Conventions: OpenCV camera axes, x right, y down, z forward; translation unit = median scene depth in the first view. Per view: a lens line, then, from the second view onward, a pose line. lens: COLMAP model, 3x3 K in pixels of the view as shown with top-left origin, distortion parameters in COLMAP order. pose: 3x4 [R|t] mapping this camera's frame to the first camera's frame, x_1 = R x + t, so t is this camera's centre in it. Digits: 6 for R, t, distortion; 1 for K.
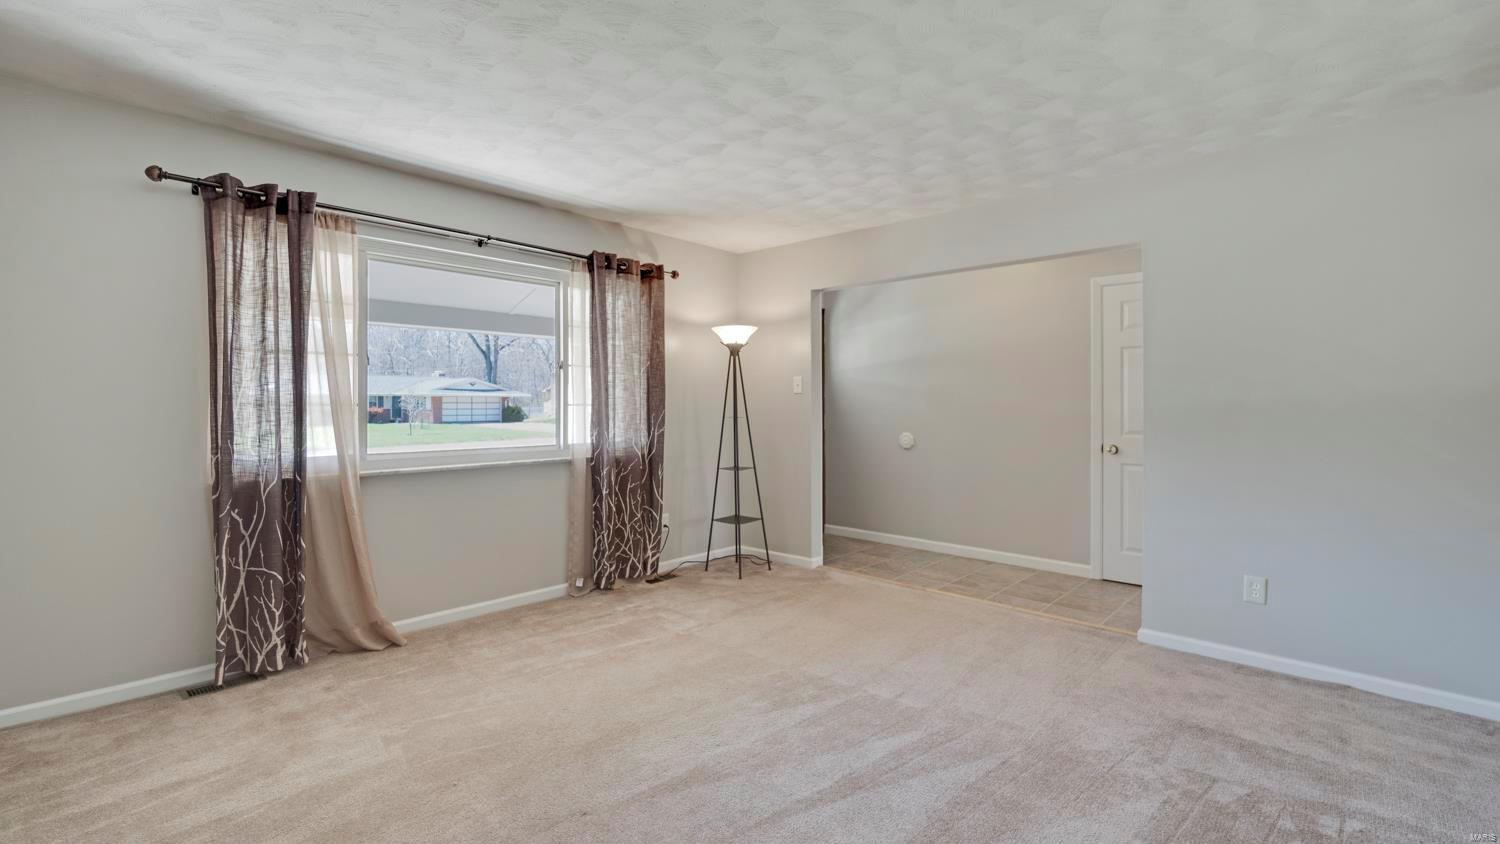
lens RADIAL K [[661.4, 0, 747.9], [0, 661.4, 408.0], [0, 0, 1]] dist [-0.000814, -0.000033]
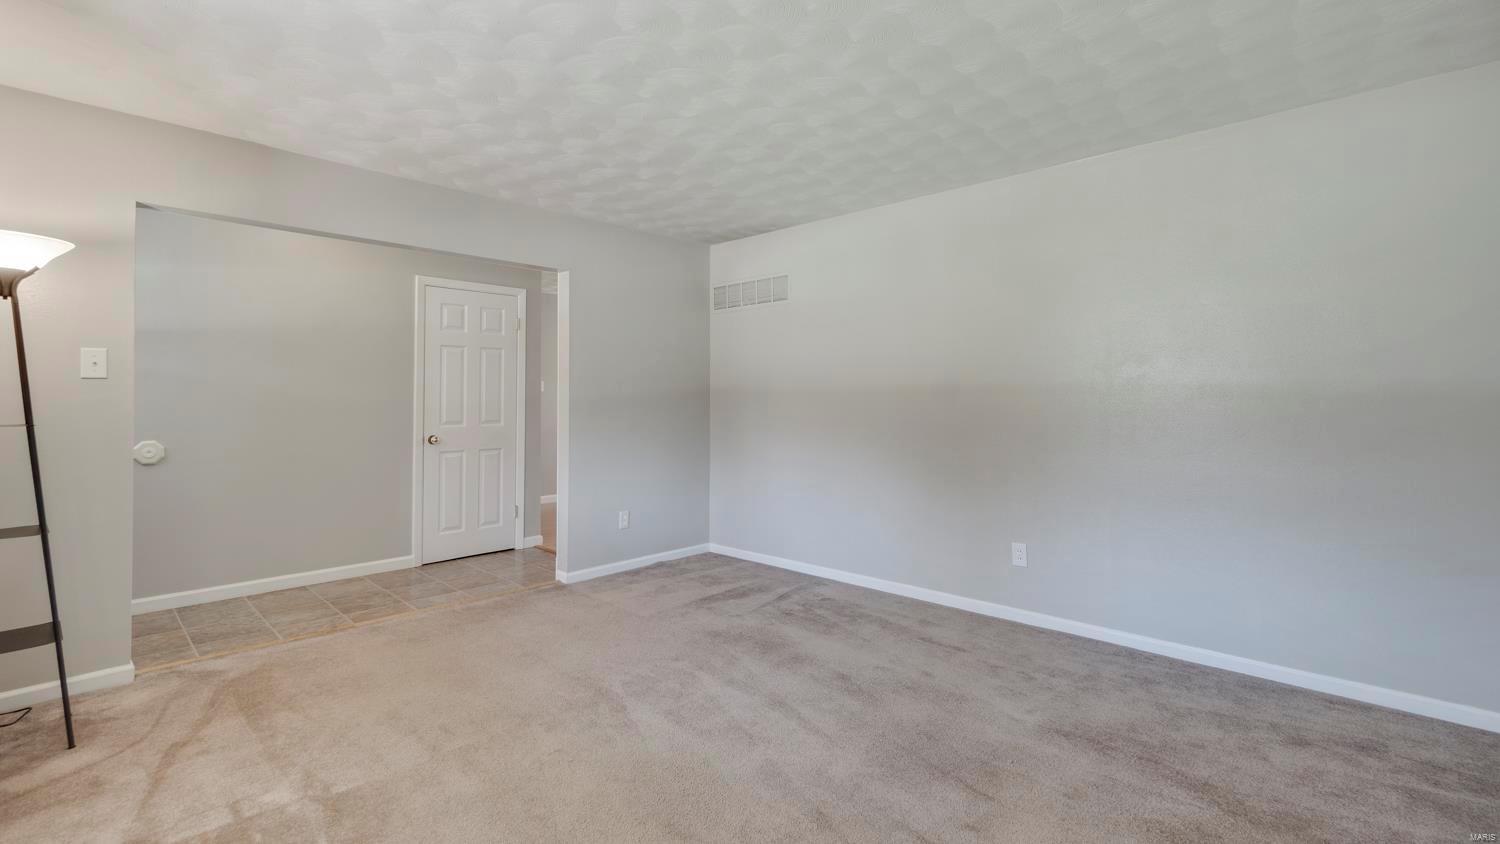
lens RADIAL K [[661.4, 0, 738.4], [0, 661.4, 395.3], [0, 0, 1]] dist [-0.000814, -0.000033]
pose [[0.009270, 0.003766, 0.999950, -0.543280], [0.005845, 0.999976, -0.003821, -0.002350], [-0.999940, 0.005880, 0.009248, 0.524356]]
